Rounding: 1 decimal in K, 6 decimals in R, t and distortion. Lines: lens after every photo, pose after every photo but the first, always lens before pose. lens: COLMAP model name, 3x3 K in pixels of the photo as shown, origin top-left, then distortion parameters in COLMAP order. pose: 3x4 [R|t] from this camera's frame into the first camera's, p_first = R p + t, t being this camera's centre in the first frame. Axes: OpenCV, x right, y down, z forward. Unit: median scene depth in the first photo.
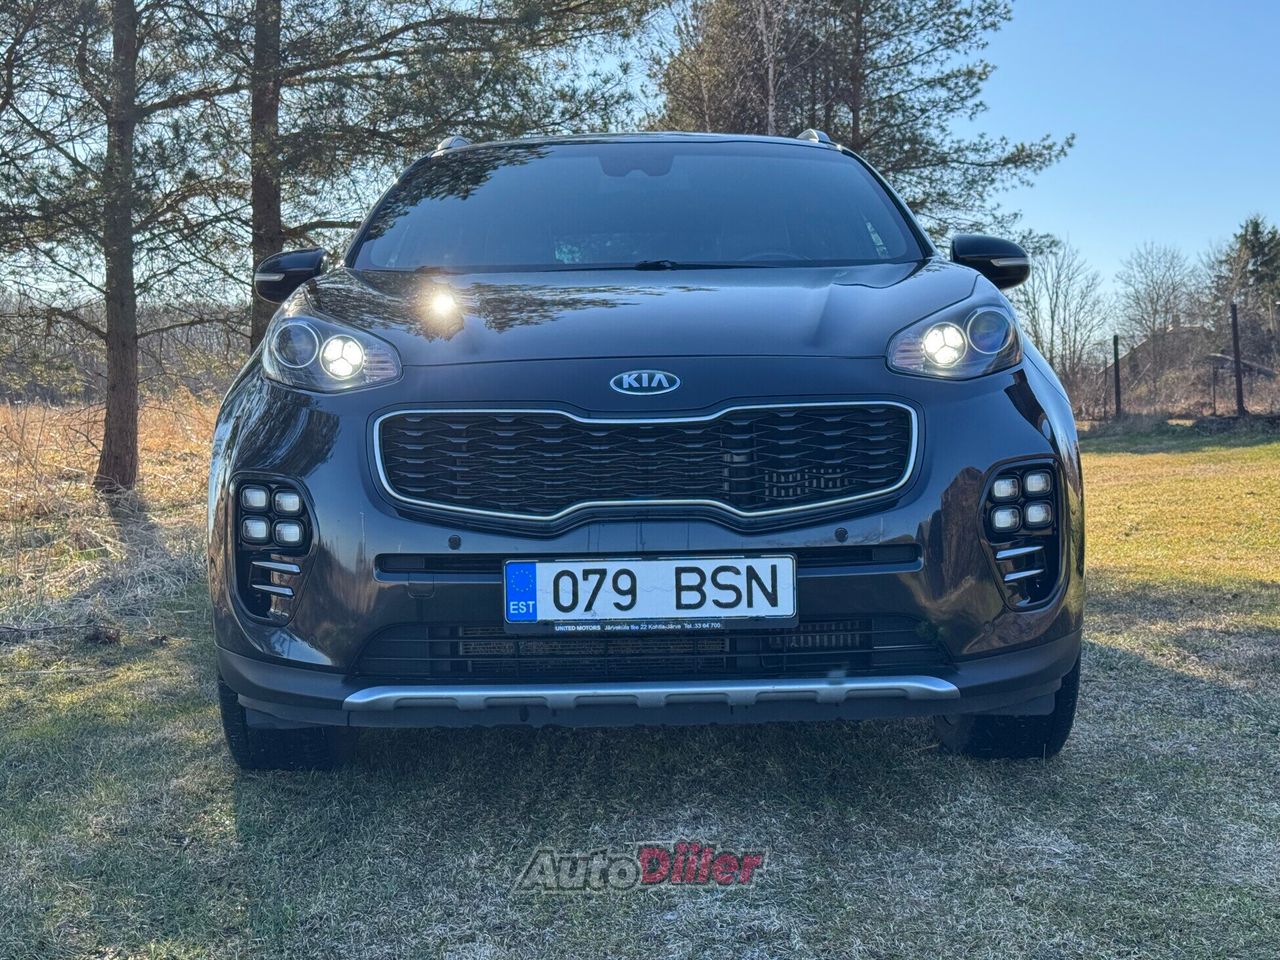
lens RADIAL K [[1779.9, 0, 635.8], [0, 1779.9, 477.9], [0, 0, 1]] dist [0.101173, 0.000000]
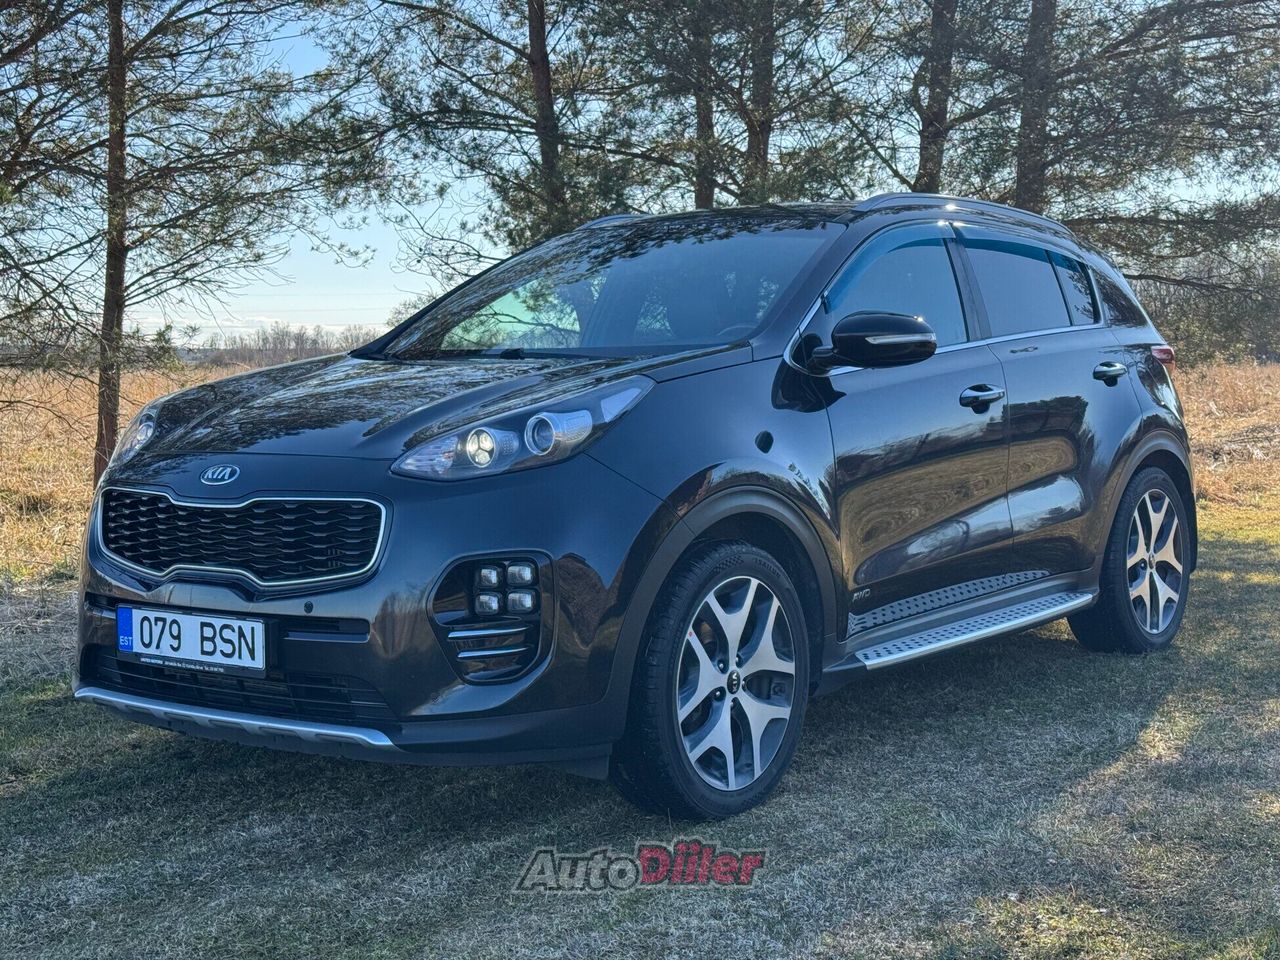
lens RADIAL K [[1779.9, 0, 639.2], [0, 1779.9, 481.9], [0, 0, 1]] dist [0.101173, 0.000000]
pose [[0.776792, 0.045172, -0.628135, 1.073688], [-0.027051, 0.998897, 0.038382, -0.108460], [0.629176, -0.012823, 0.777157, 0.195891]]
